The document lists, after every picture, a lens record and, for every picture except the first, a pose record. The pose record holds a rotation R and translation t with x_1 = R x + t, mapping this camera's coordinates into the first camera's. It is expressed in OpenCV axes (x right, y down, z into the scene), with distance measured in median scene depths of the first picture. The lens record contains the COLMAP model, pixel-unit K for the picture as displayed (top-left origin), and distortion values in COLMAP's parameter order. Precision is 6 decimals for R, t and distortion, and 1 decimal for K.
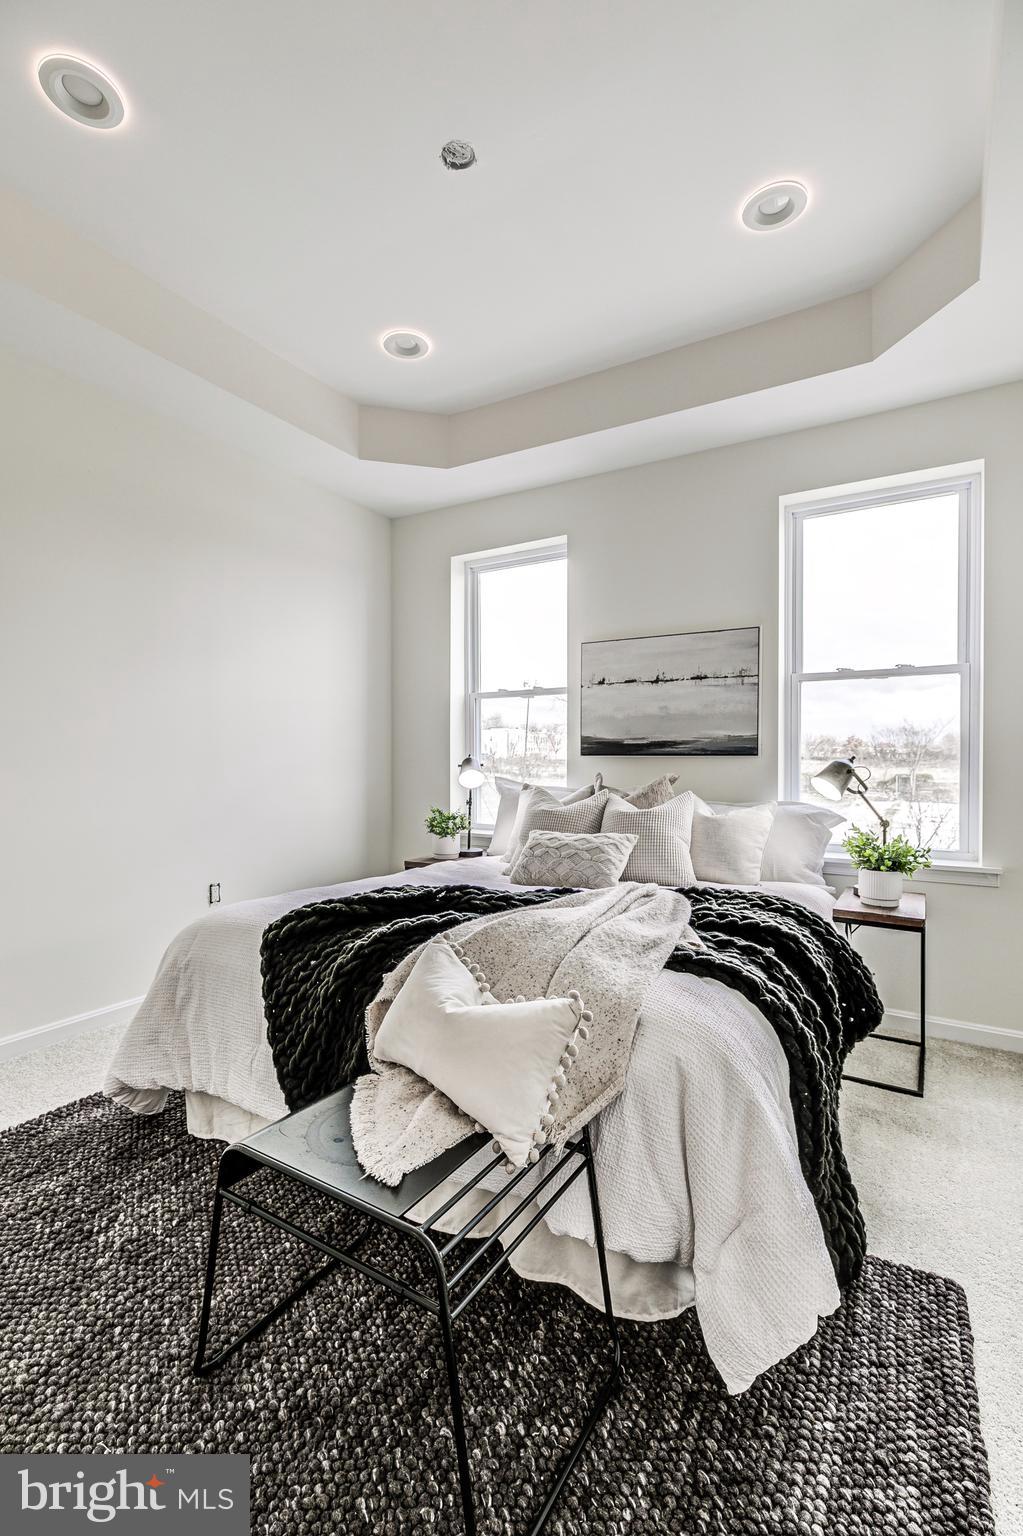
lens RADIAL K [[694.4, 0, 500.7], [0, 694.4, 761.0], [0, 0, 1]] dist [0.014708, -0.000530]
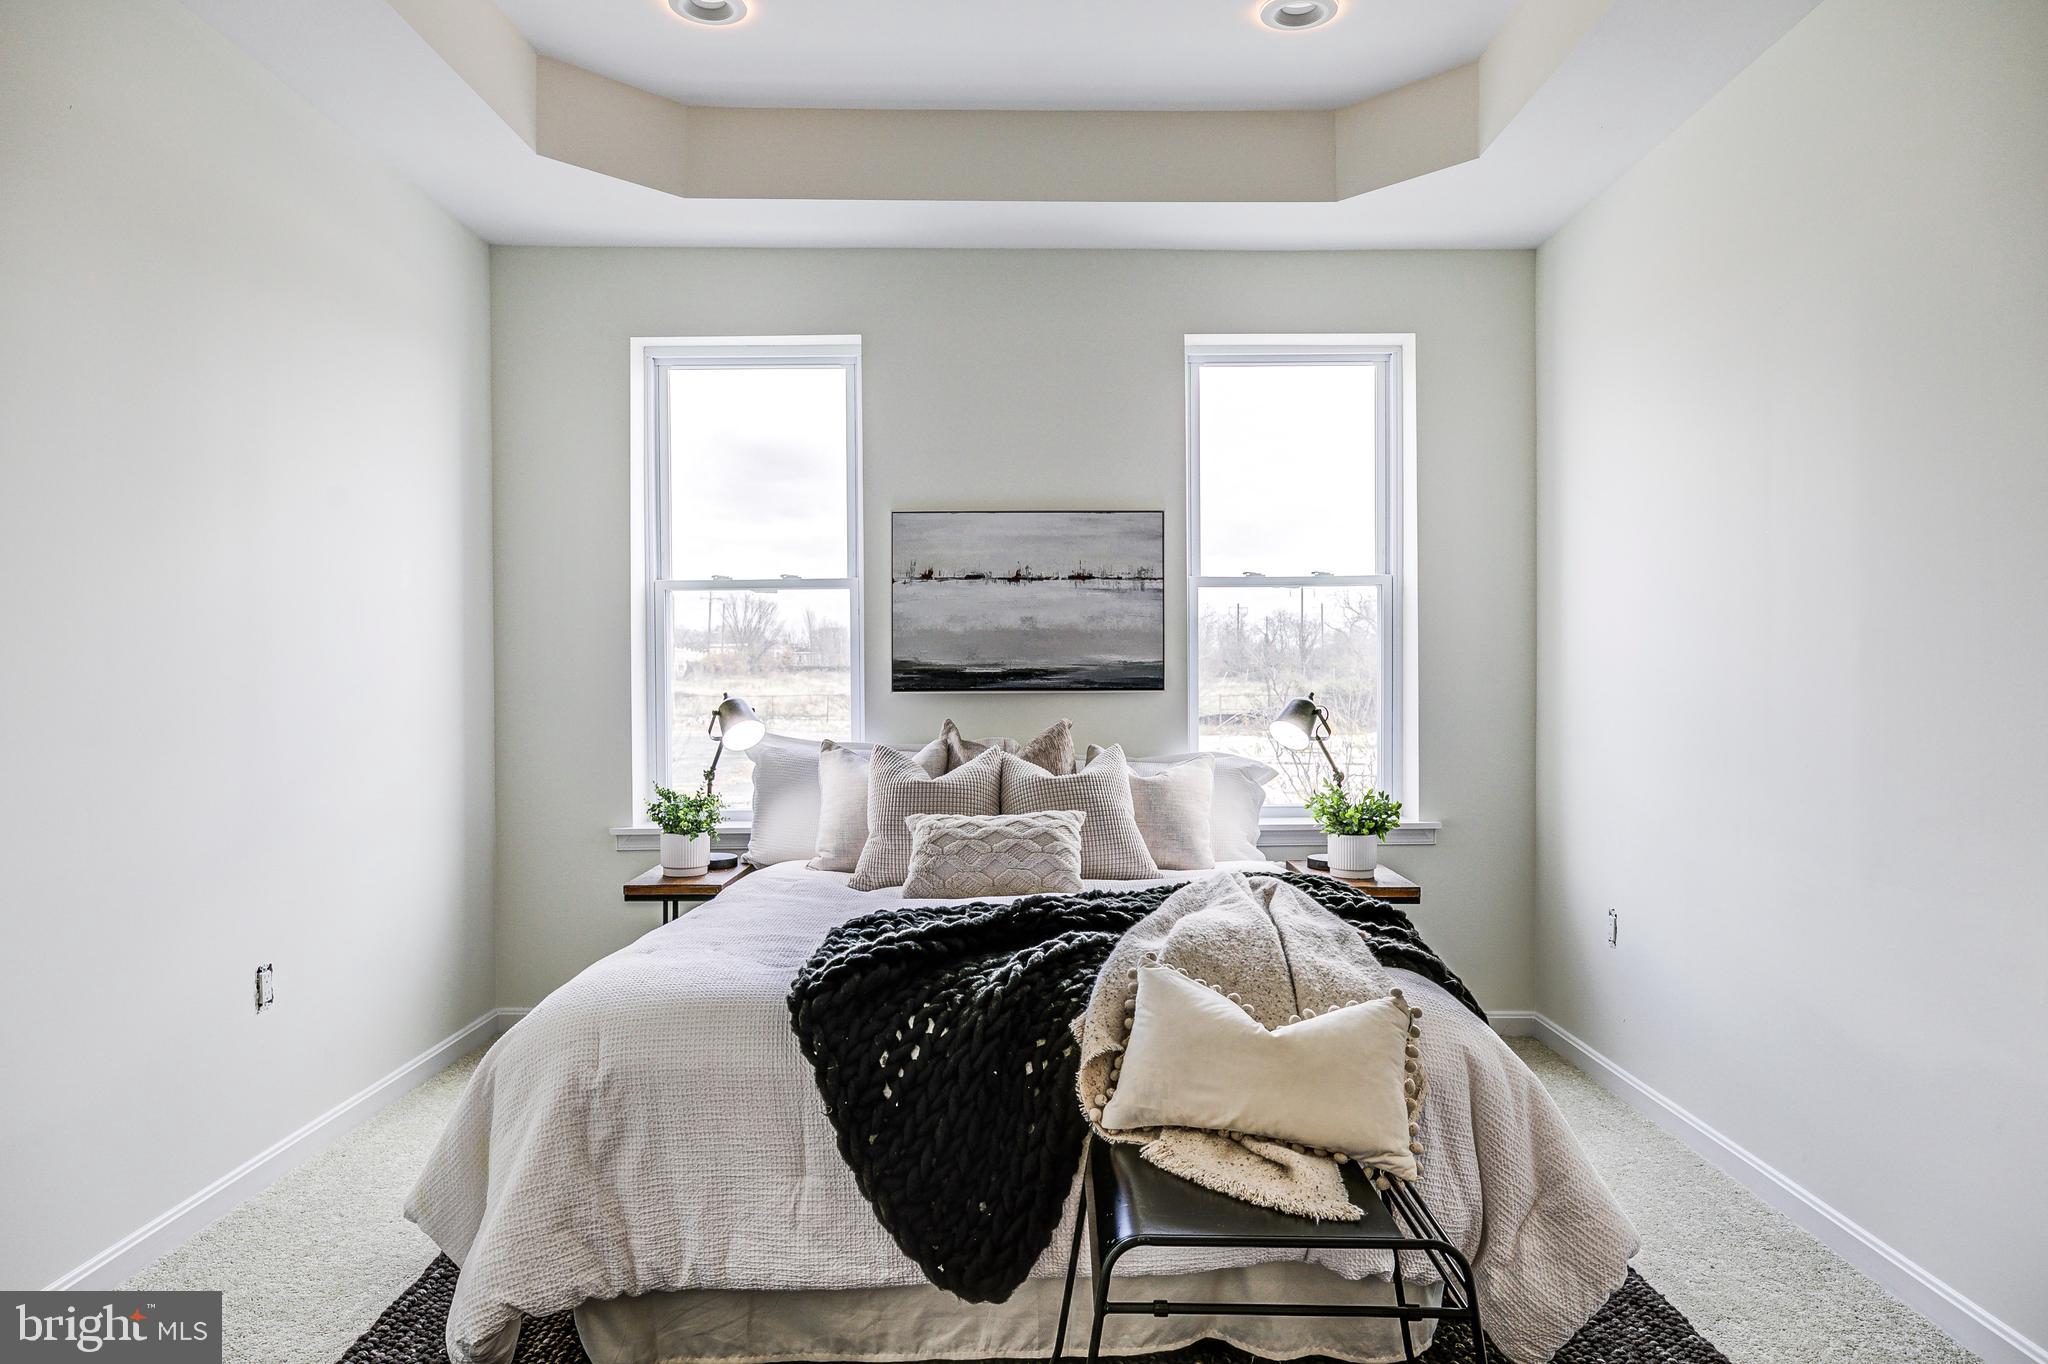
lens RADIAL K [[1281.1, 0, 1021.7], [0, 1281.1, 669.2], [0, 0, 1]] dist [0.003409, 0.001928]
pose [[0.855239, -0.006453, 0.518193, -0.544184], [0.009103, 0.999955, -0.002572, -0.033765], [-0.518153, 0.006917, 0.855260, -0.067037]]
